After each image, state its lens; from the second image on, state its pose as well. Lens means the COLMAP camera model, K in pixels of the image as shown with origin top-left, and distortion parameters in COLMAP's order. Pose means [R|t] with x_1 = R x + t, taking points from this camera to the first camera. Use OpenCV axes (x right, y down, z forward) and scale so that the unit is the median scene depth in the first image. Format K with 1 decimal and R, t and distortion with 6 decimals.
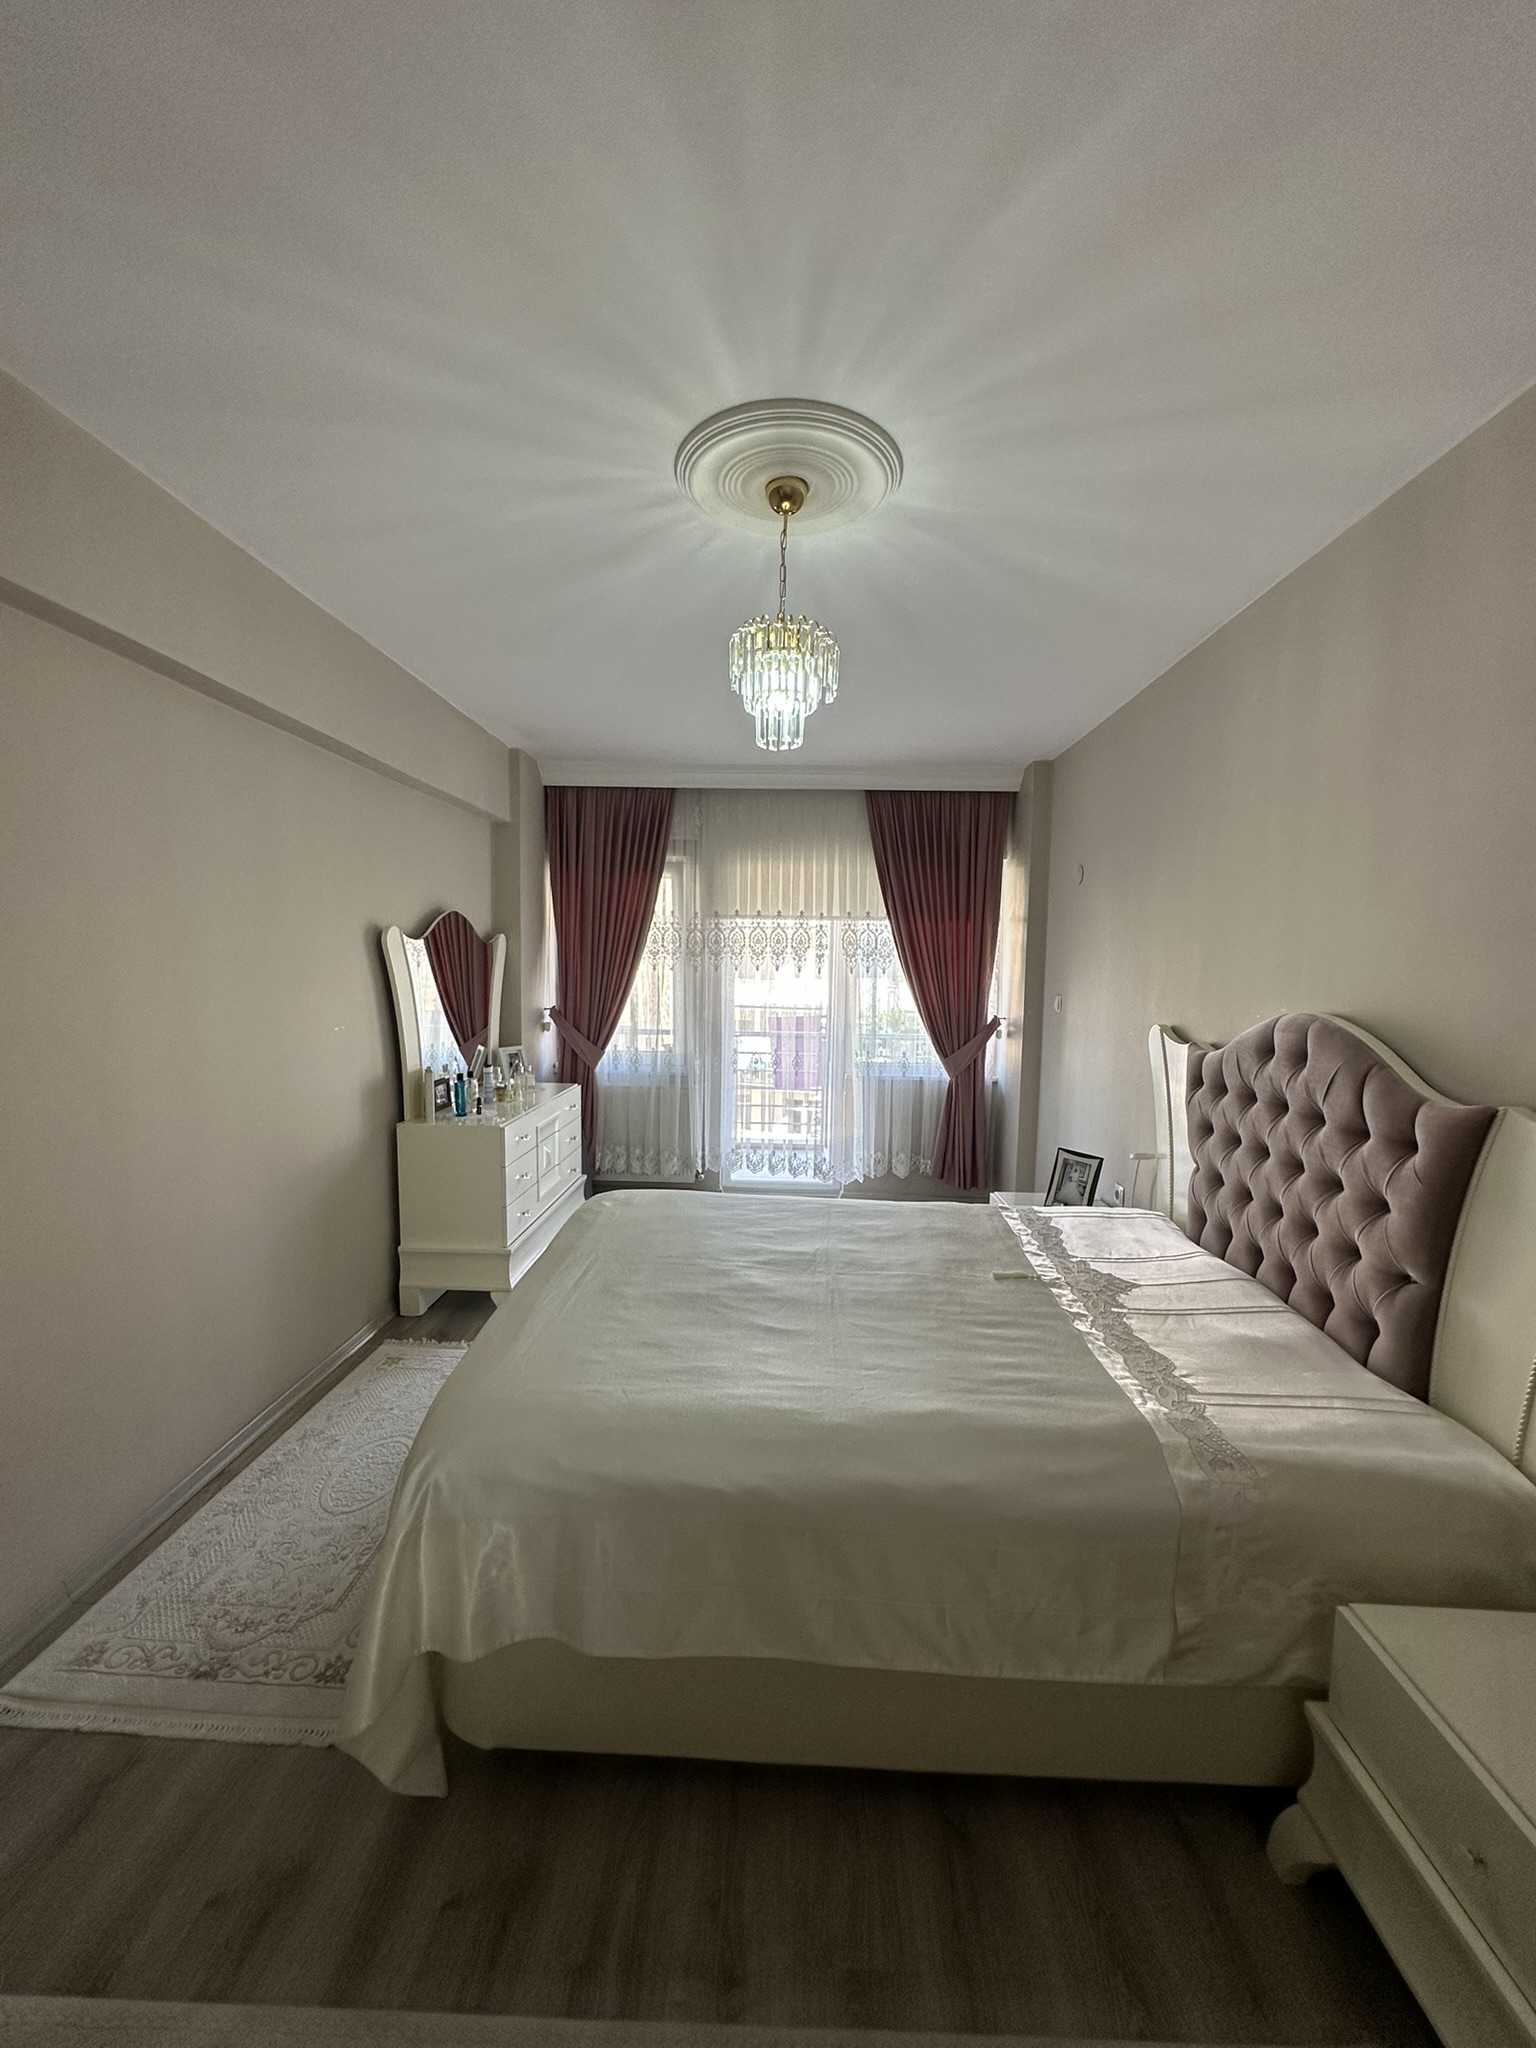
lens RADIAL K [[816.8, 0, 767.2], [0, 816.8, 1026.9], [0, 0, 1]] dist [-0.005199, 0.001775]
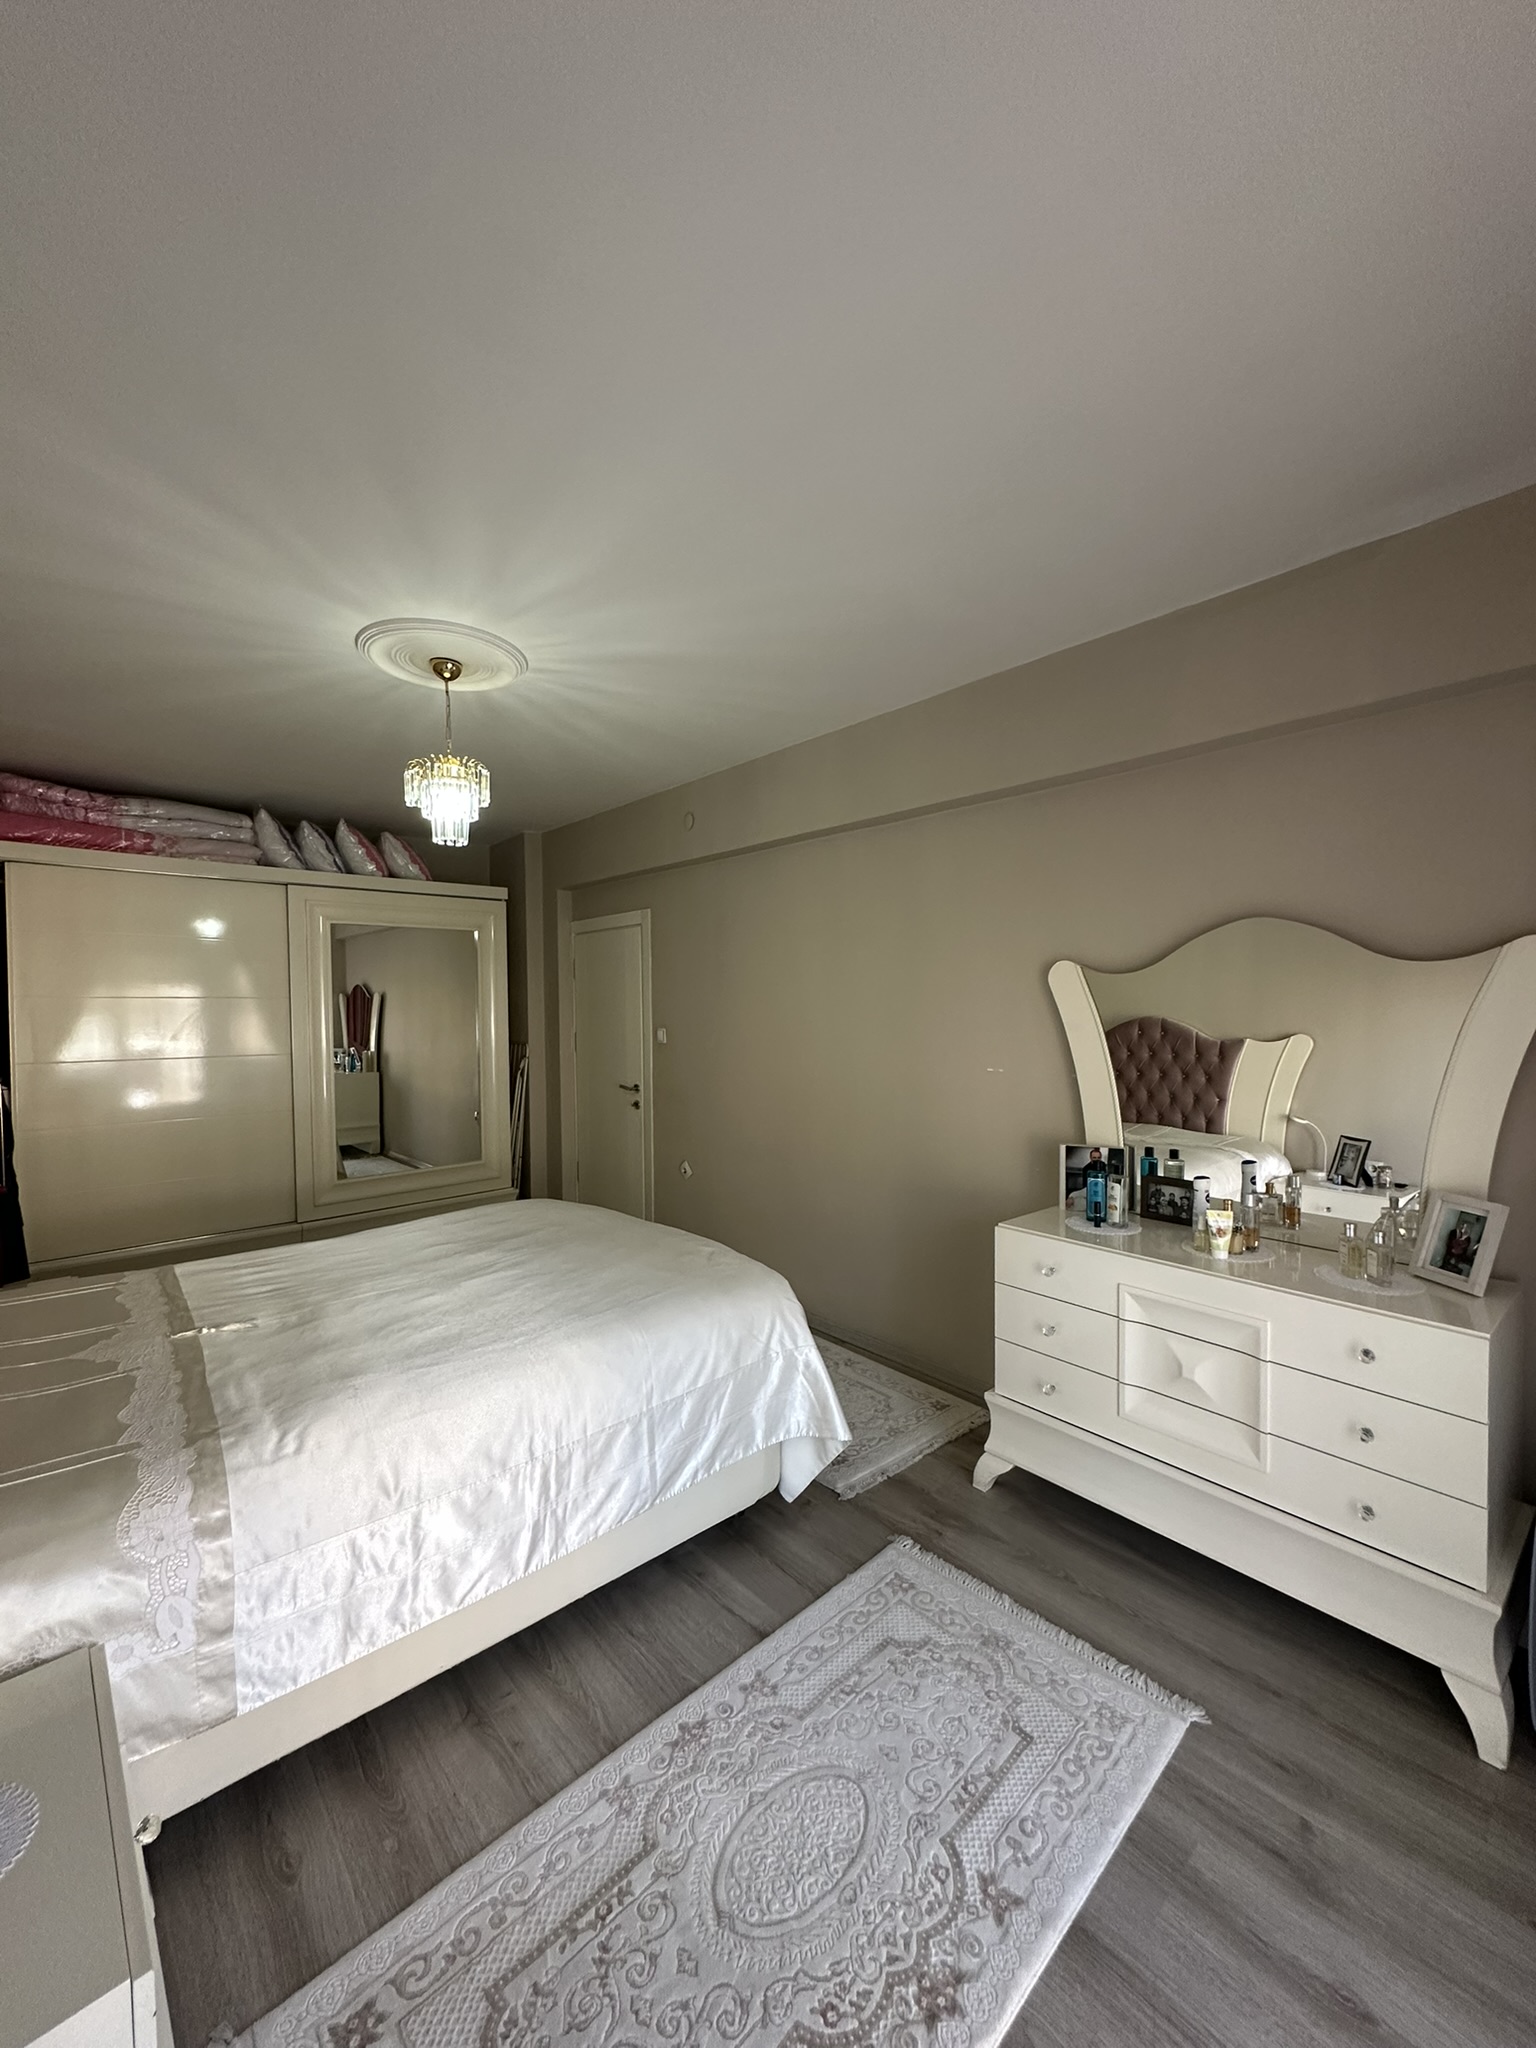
lens RADIAL K [[813.2, 0, 764.3], [0, 813.2, 1026.7], [0, 0, 1]] dist [-0.002216, 0.001083]
pose [[-0.731428, 0.006502, -0.681888, 0.515600], [-0.069270, 0.994074, 0.083782, -0.164321], [0.678391, 0.108515, -0.726643, 2.164306]]
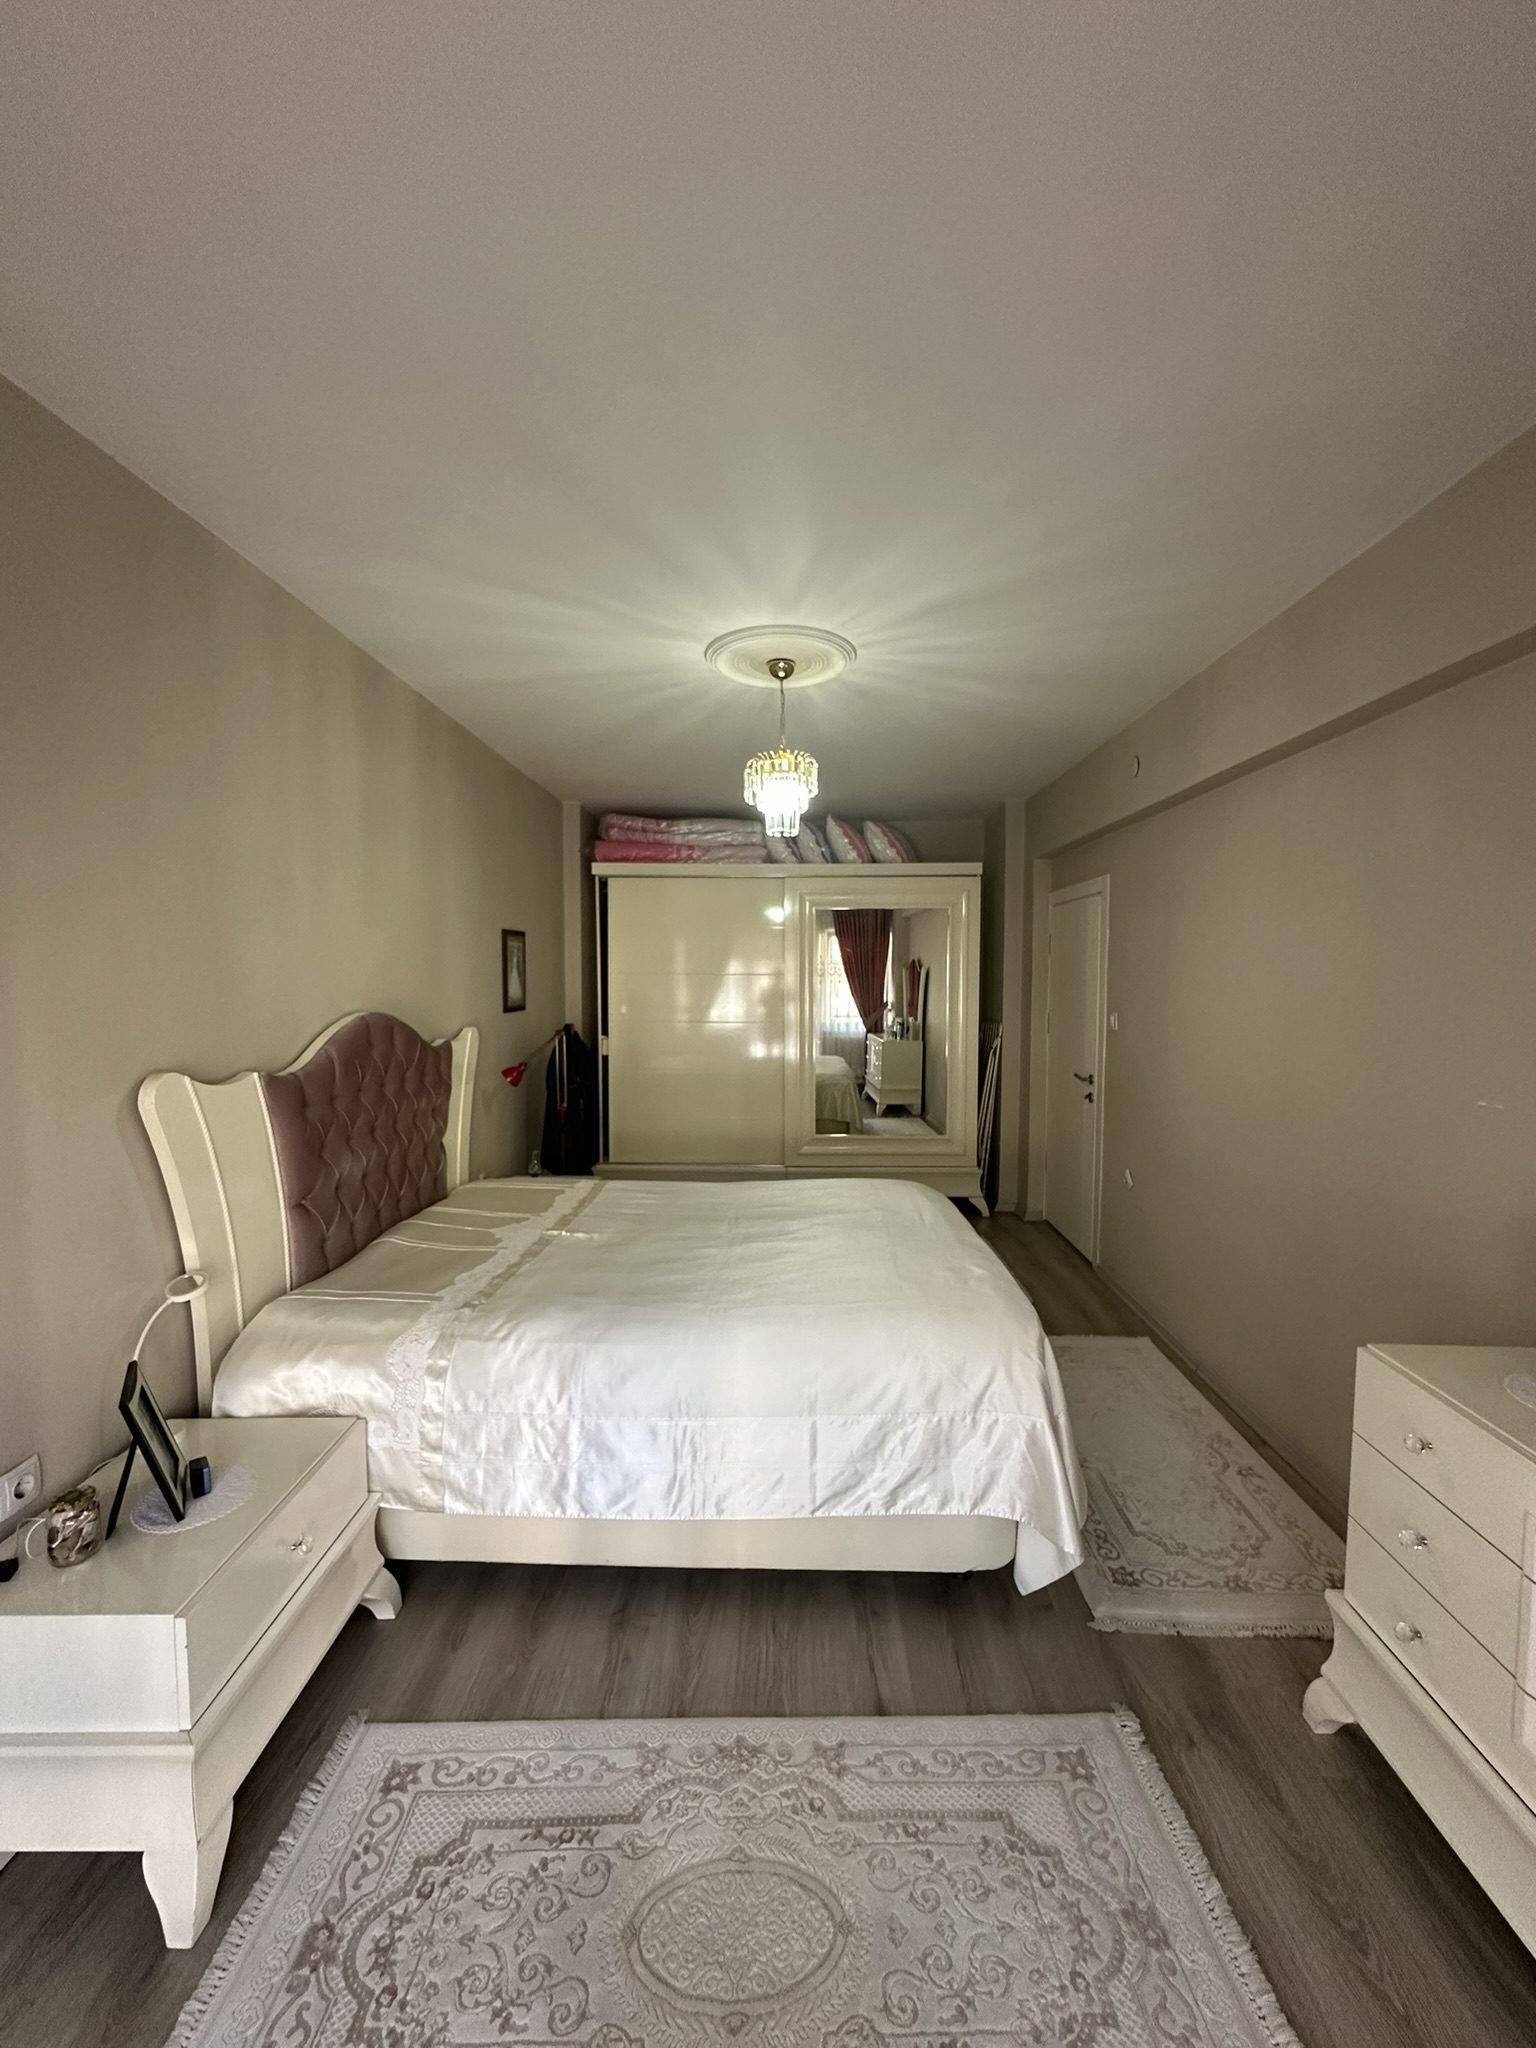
lens RADIAL K [[816.8, 0, 767.2], [0, 816.8, 1026.9], [0, 0, 1]] dist [-0.005199, 0.001775]
pose [[-0.999770, -0.020071, -0.007580, 0.042113], [-0.020999, 0.987869, 0.153866, -0.200111], [0.004400, 0.153989, -0.988063, 2.265200]]
